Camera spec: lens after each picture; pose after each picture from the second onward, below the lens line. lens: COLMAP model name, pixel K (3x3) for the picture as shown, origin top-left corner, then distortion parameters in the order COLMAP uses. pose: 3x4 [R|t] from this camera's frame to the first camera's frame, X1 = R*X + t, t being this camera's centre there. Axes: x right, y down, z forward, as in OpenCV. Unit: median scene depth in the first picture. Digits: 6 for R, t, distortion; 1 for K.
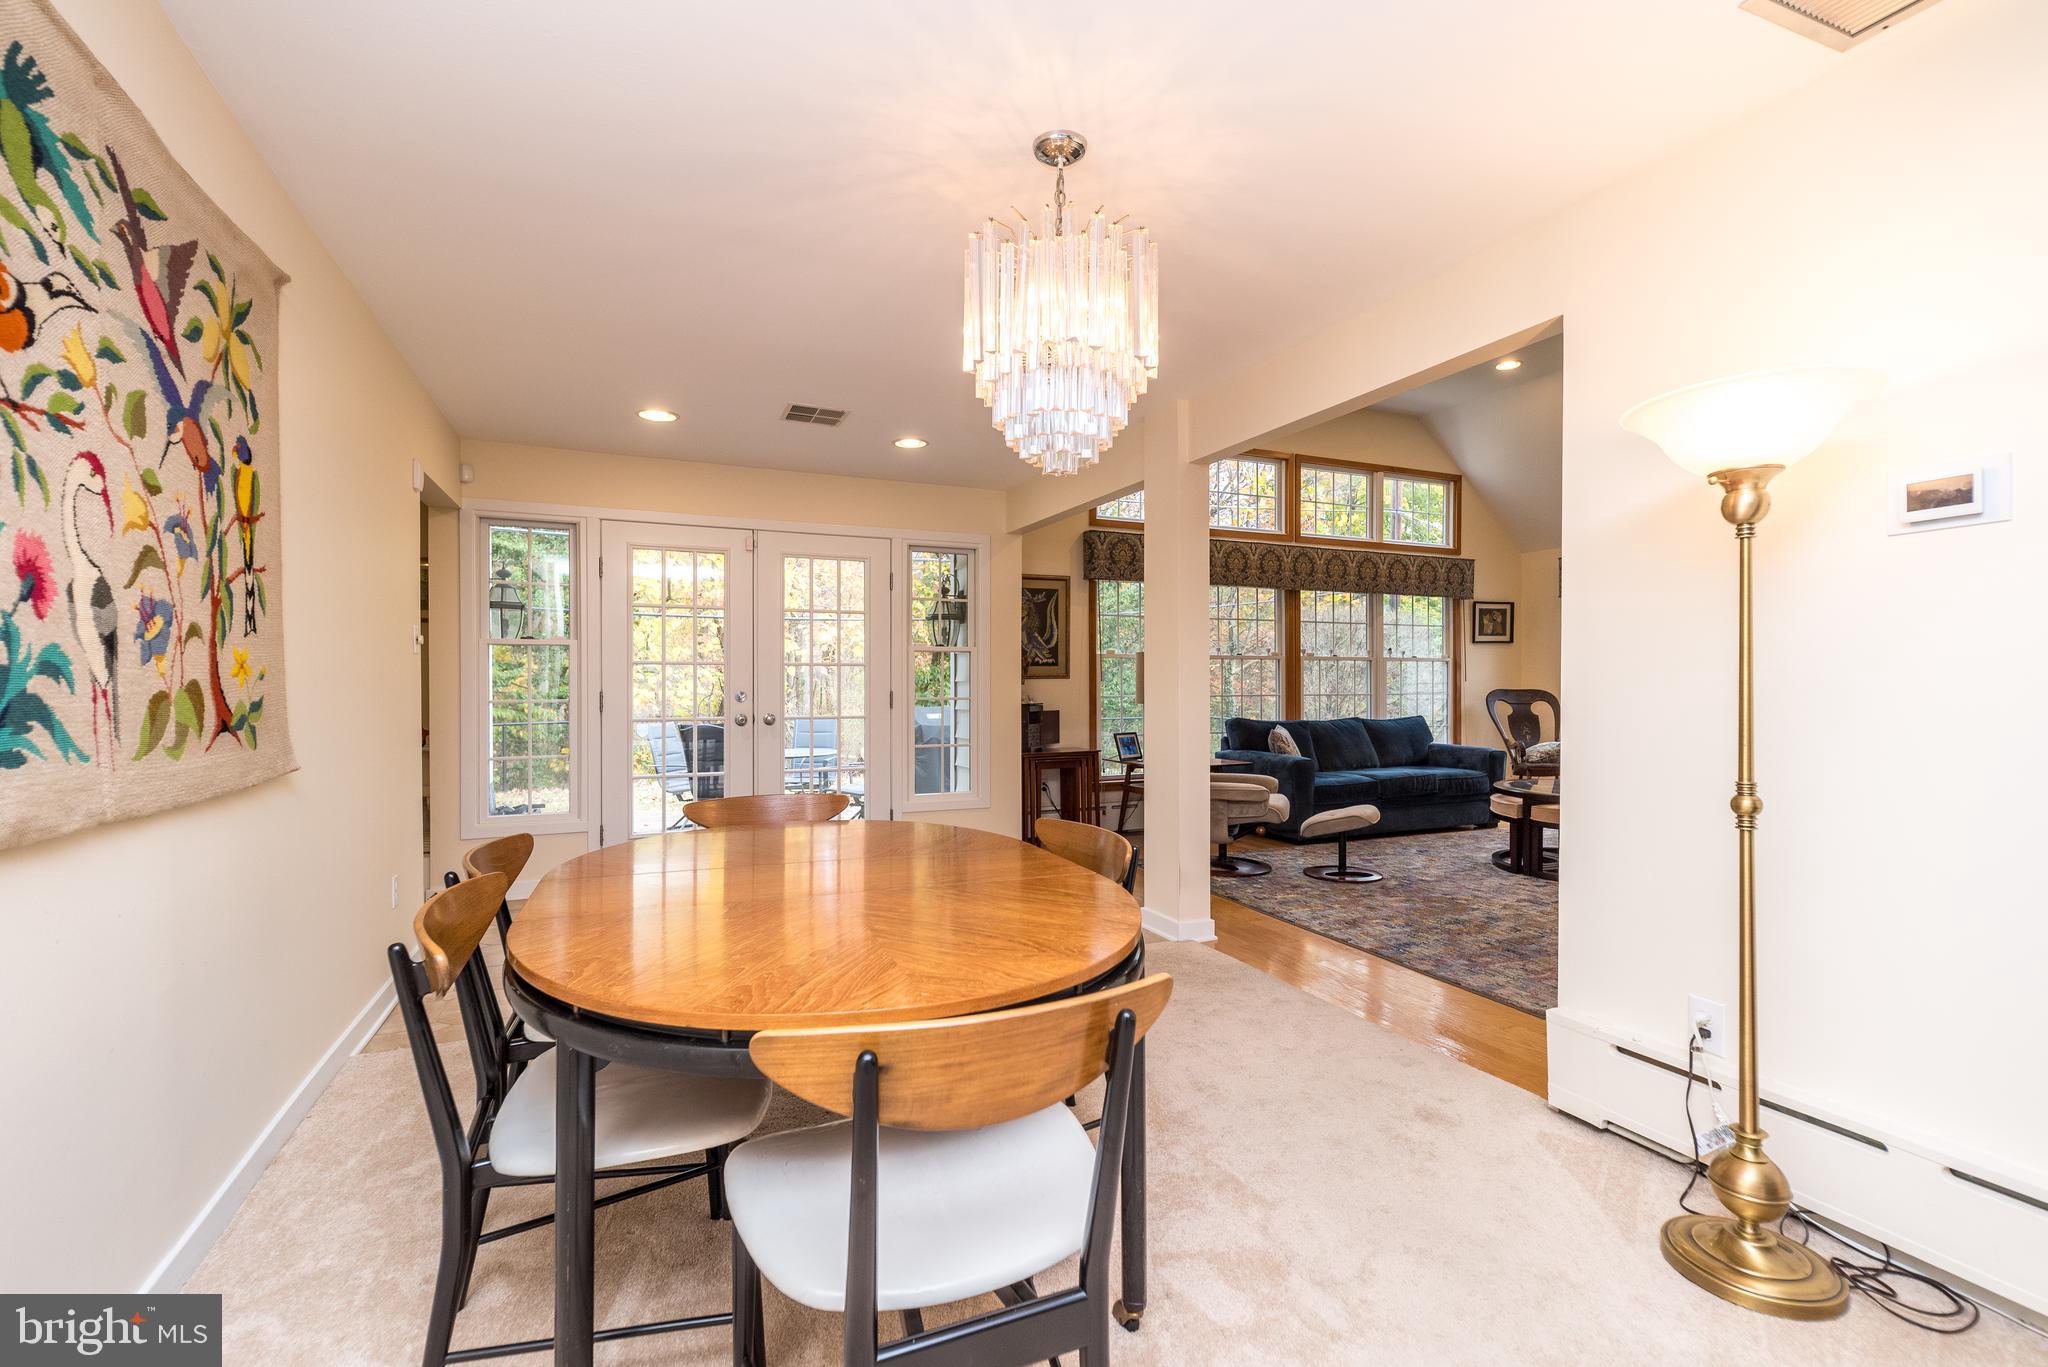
lens RADIAL K [[892.2, 0, 1025.0], [0, 892.2, 687.3], [0, 0, 1]] dist [0.007243, -0.001352]
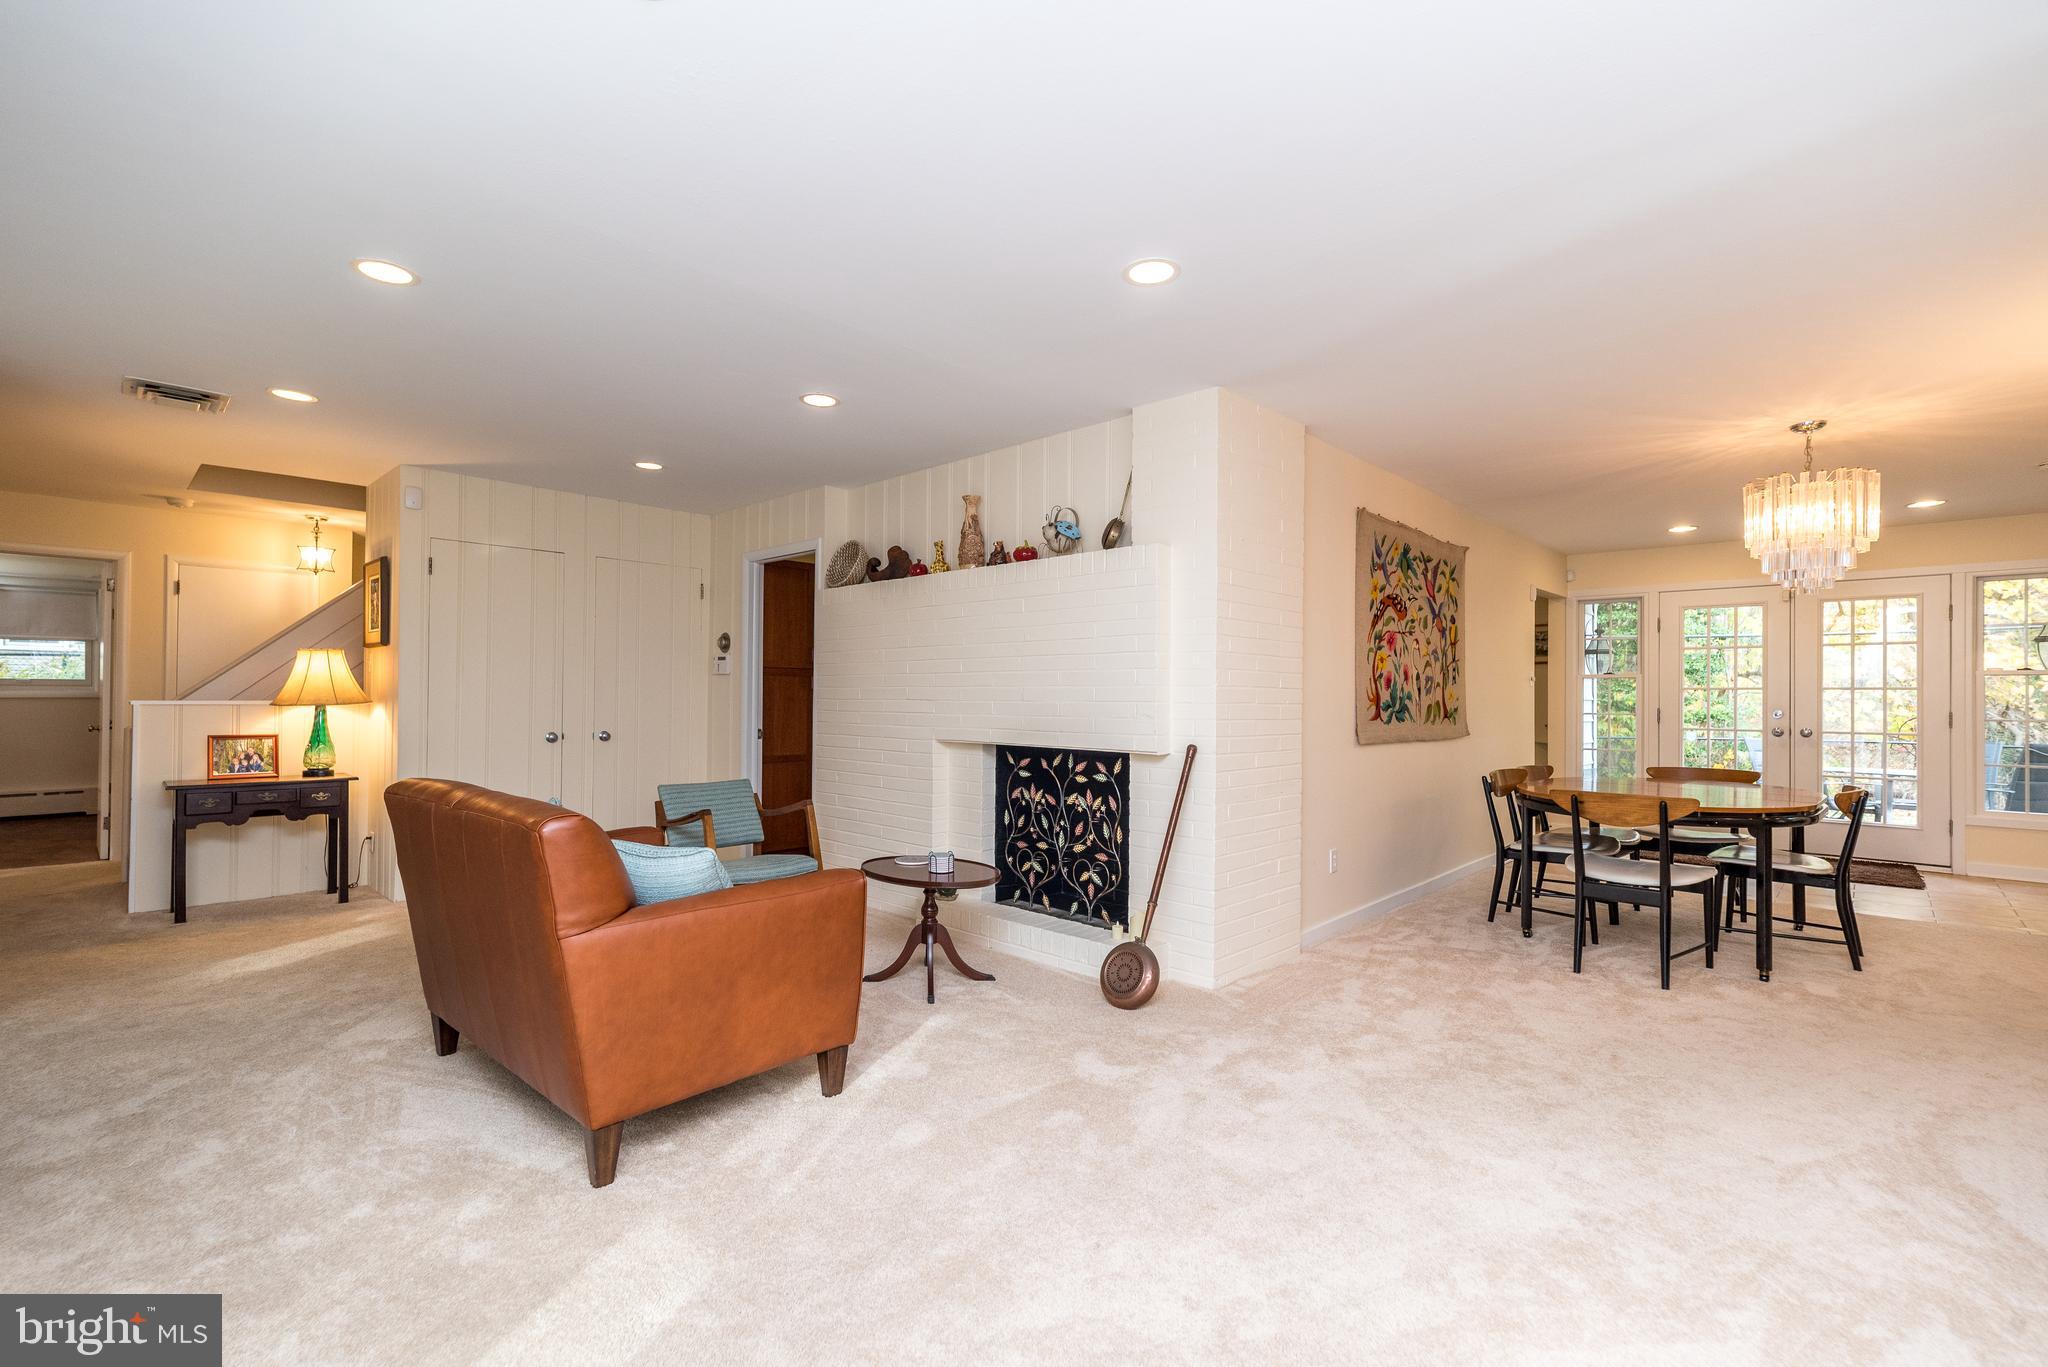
lens RADIAL K [[892.2, 0, 1026.2], [0, 892.2, 691.2], [0, 0, 1]] dist [0.007243, -0.001352]
pose [[0.385224, -0.000135, -0.922823, 1.418737], [-0.012604, 0.999906, -0.005407, -0.005595], [0.922737, 0.013714, 0.385186, -1.551268]]
